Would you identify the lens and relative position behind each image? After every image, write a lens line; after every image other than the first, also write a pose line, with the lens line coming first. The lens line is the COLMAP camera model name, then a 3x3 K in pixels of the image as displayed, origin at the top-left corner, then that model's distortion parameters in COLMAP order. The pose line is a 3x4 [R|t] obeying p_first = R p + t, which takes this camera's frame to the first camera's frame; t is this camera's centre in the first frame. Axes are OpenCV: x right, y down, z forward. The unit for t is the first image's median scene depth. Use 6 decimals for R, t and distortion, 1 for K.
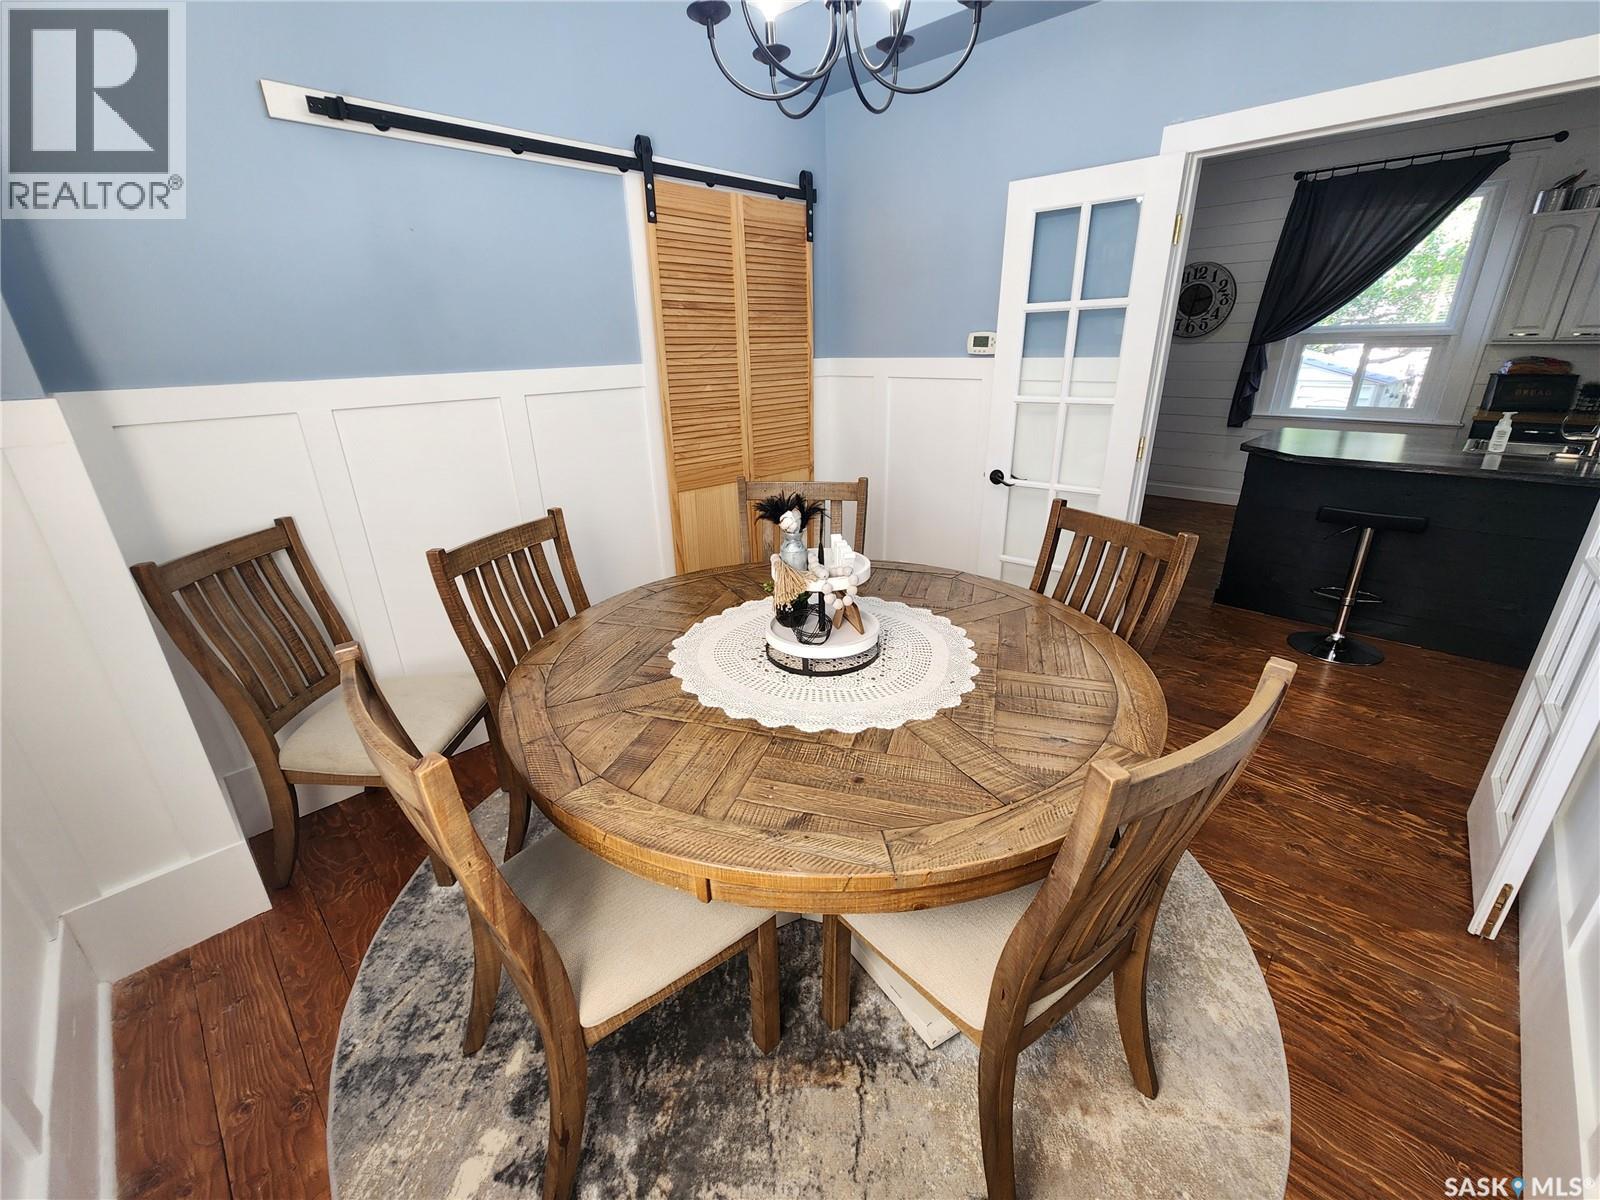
lens RADIAL K [[652.8, 0, 797.5], [0, 652.8, 601.7], [0, 0, 1]] dist [0.001032, -0.002484]
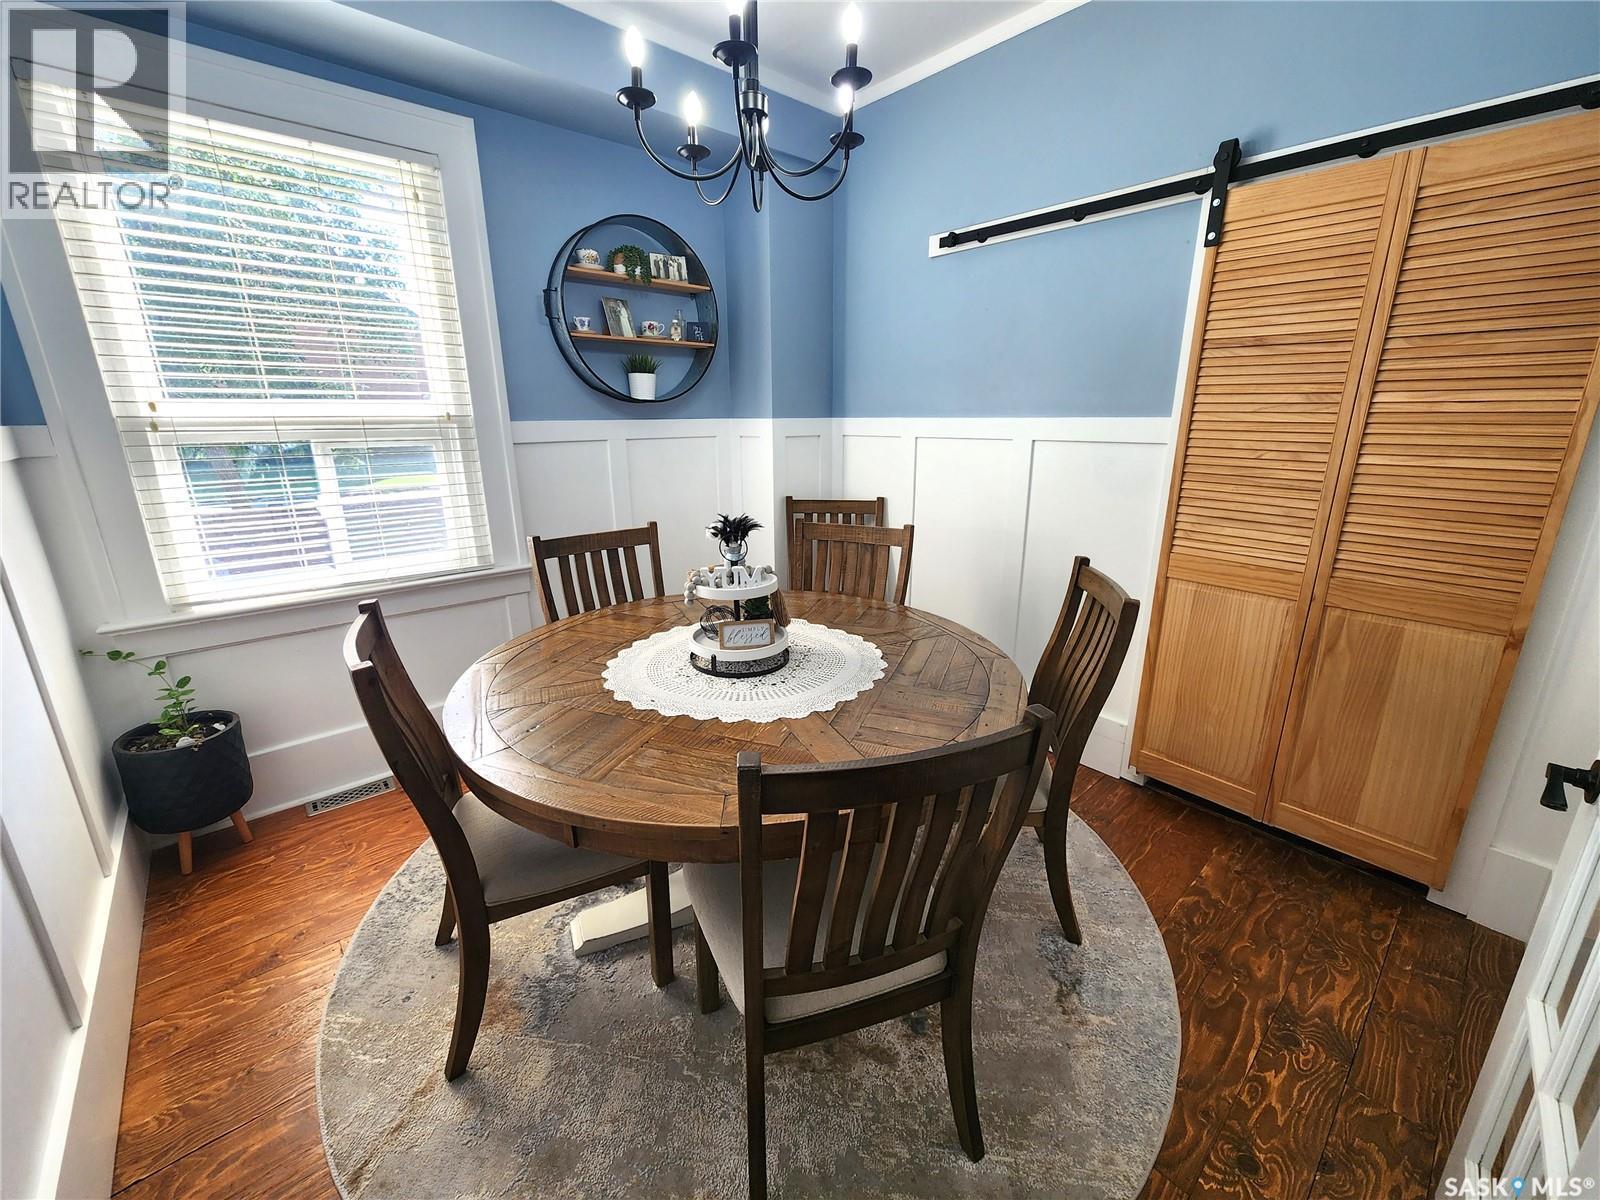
lens RADIAL K [[652.8, 0, 797.5], [0, 652.8, 601.7], [0, 0, 1]] dist [0.001032, -0.002484]
pose [[-0.065312, 0.301282, -0.951296, 0.512103], [-0.360371, 0.881870, 0.304036, -0.186660], [0.930520, 0.362677, 0.050976, 0.469888]]
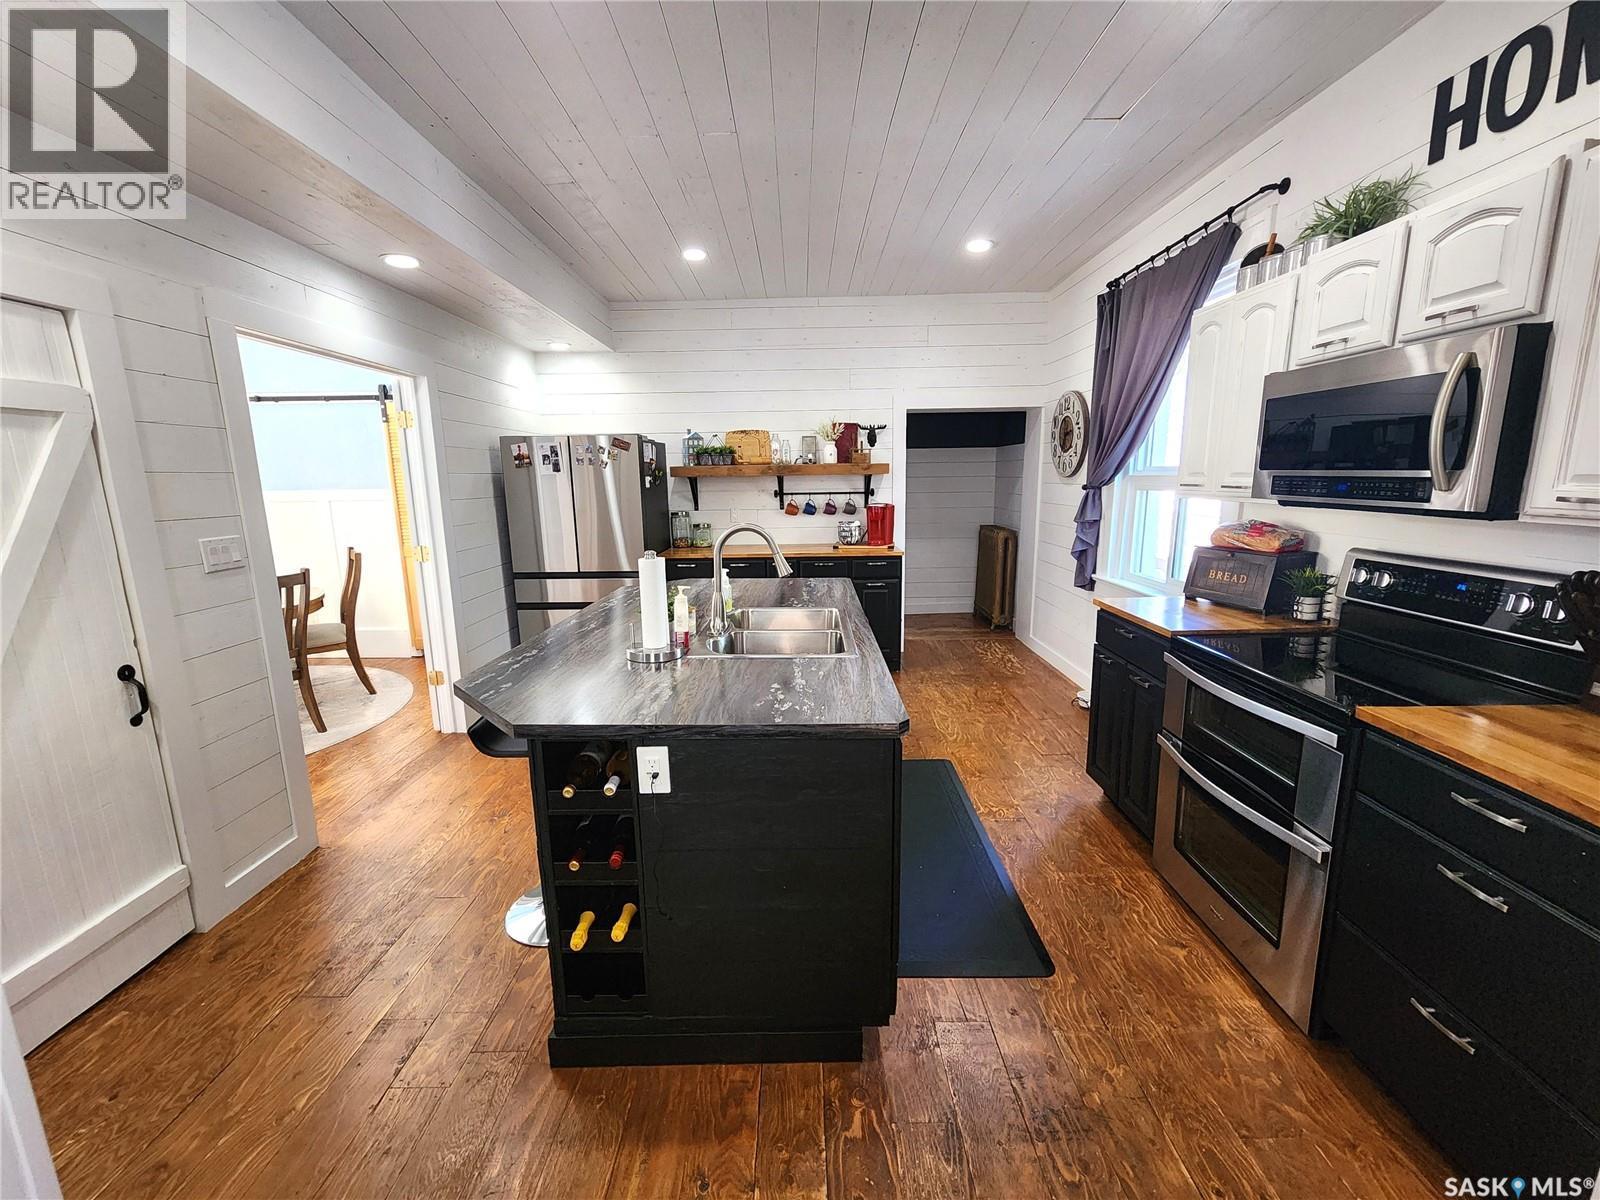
lens RADIAL K [[652.8, 0, 797.5], [0, 652.8, 601.7], [0, 0, 1]] dist [0.001032, -0.002484]
pose [[0.703160, 0.150486, -0.694924, 1.569676], [-0.265248, 0.962311, -0.060003, -0.193947], [0.659704, 0.226519, 0.716575, 0.379502]]
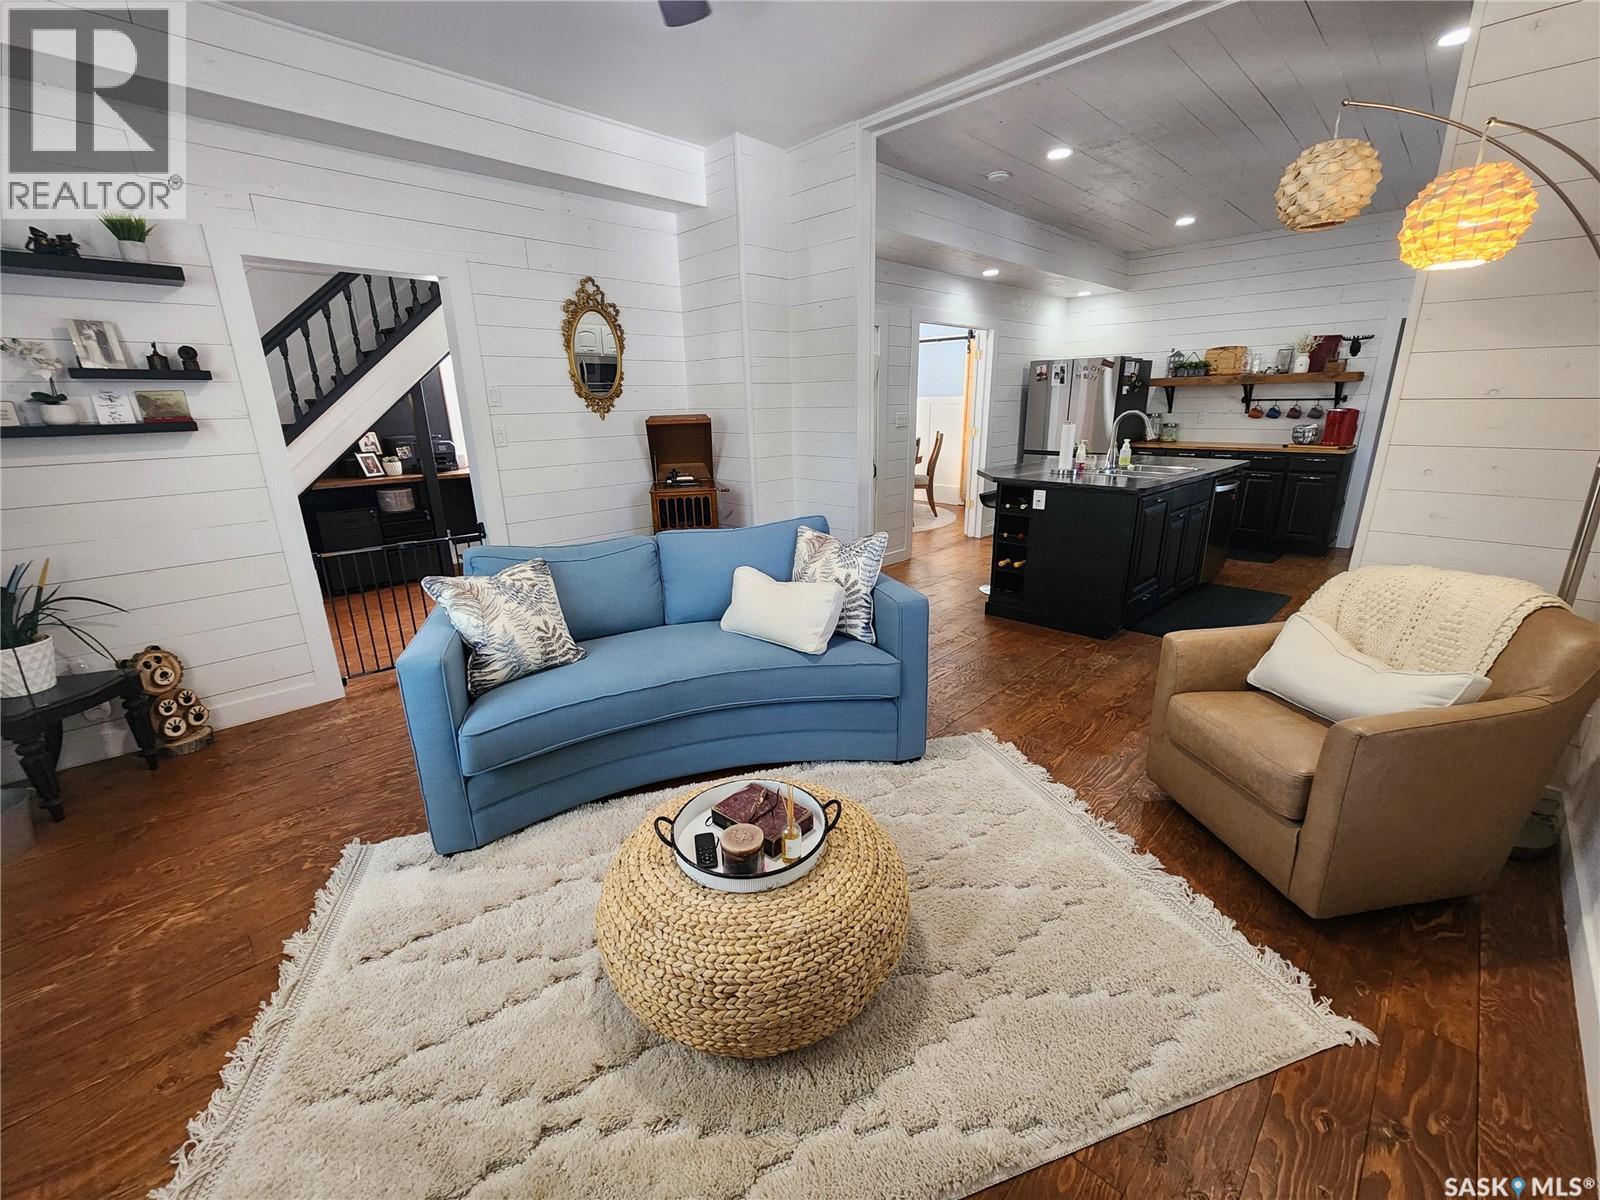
lens RADIAL K [[652.8, 0, 797.5], [0, 652.8, 601.7], [0, 0, 1]] dist [0.001032, -0.002484]
pose [[-0.004317, 0.320003, -0.947407, 2.364039], [-0.349807, 0.887075, 0.301219, -0.123829], [0.936812, 0.332709, 0.108110, 0.192295]]
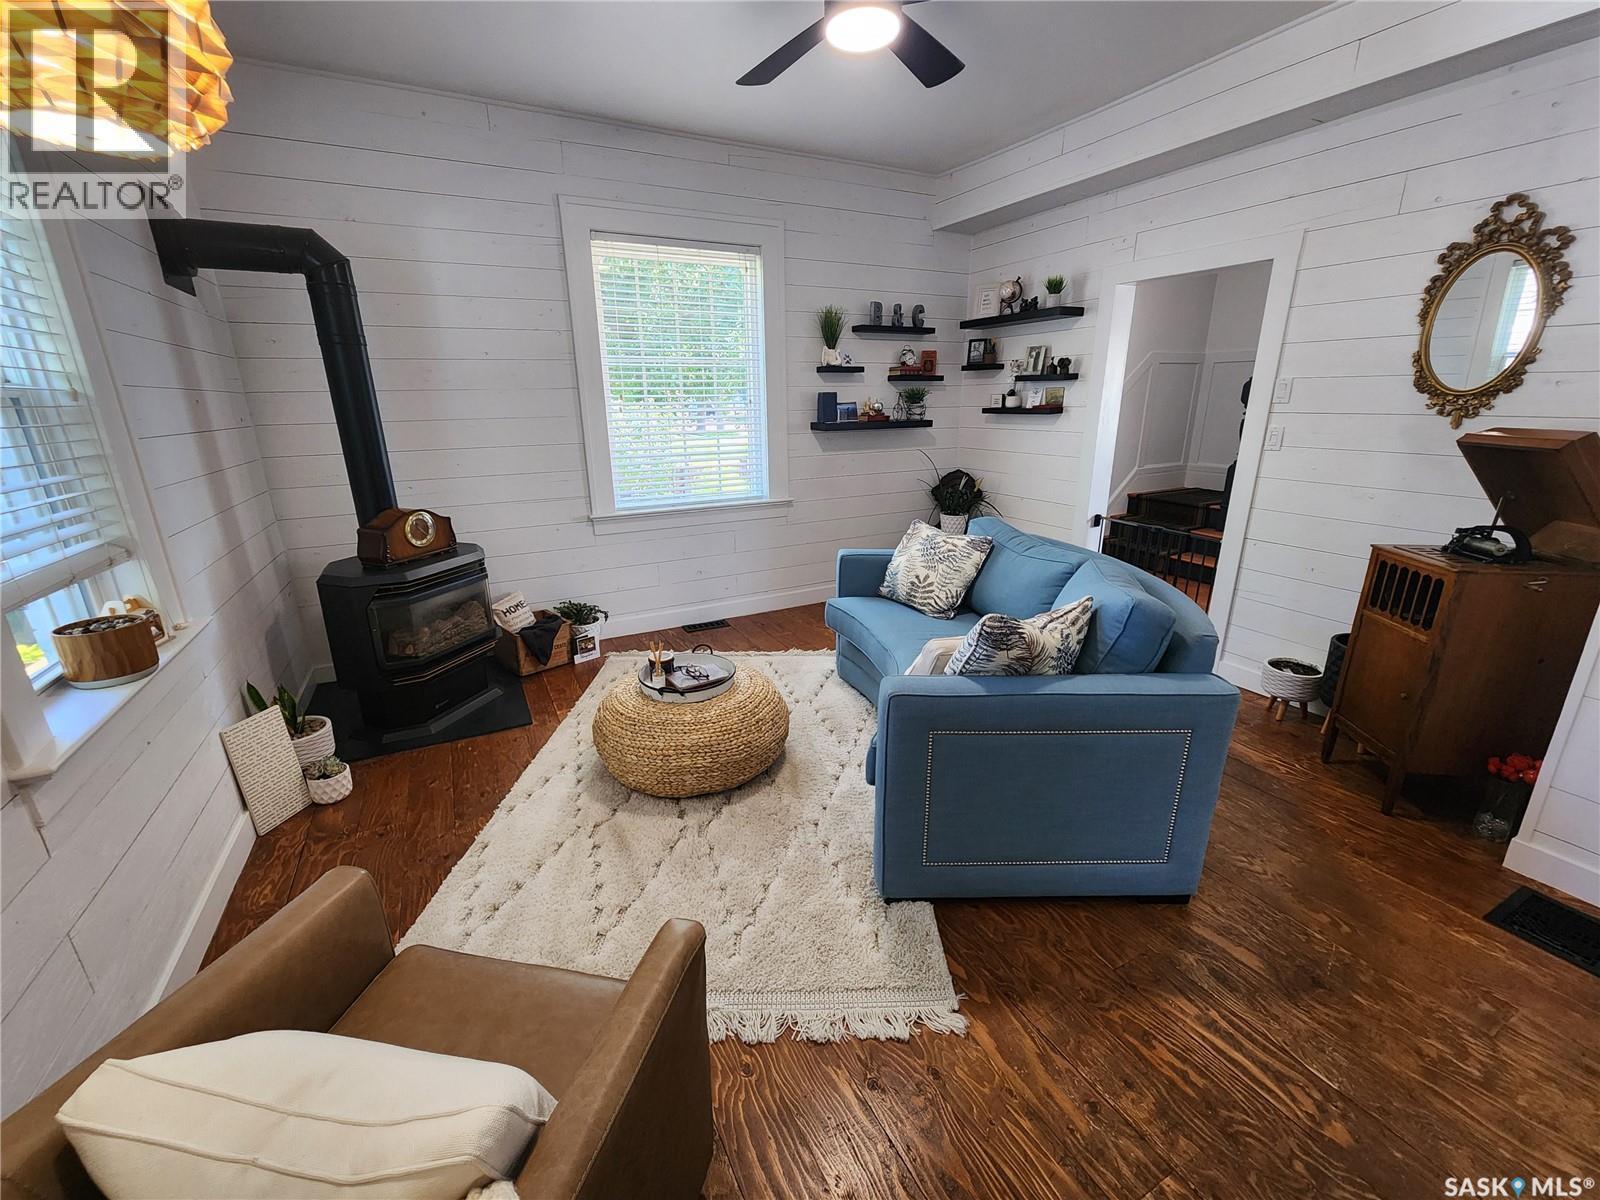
lens RADIAL K [[652.8, 0, 797.5], [0, 652.8, 601.7], [0, 0, 1]] dist [0.001032, -0.002484]
pose [[-0.952869, -0.054902, 0.298373, 1.615445], [0.145265, 0.780853, 0.607590, -0.342923], [-0.266343, 0.622297, -0.736076, 0.750016]]
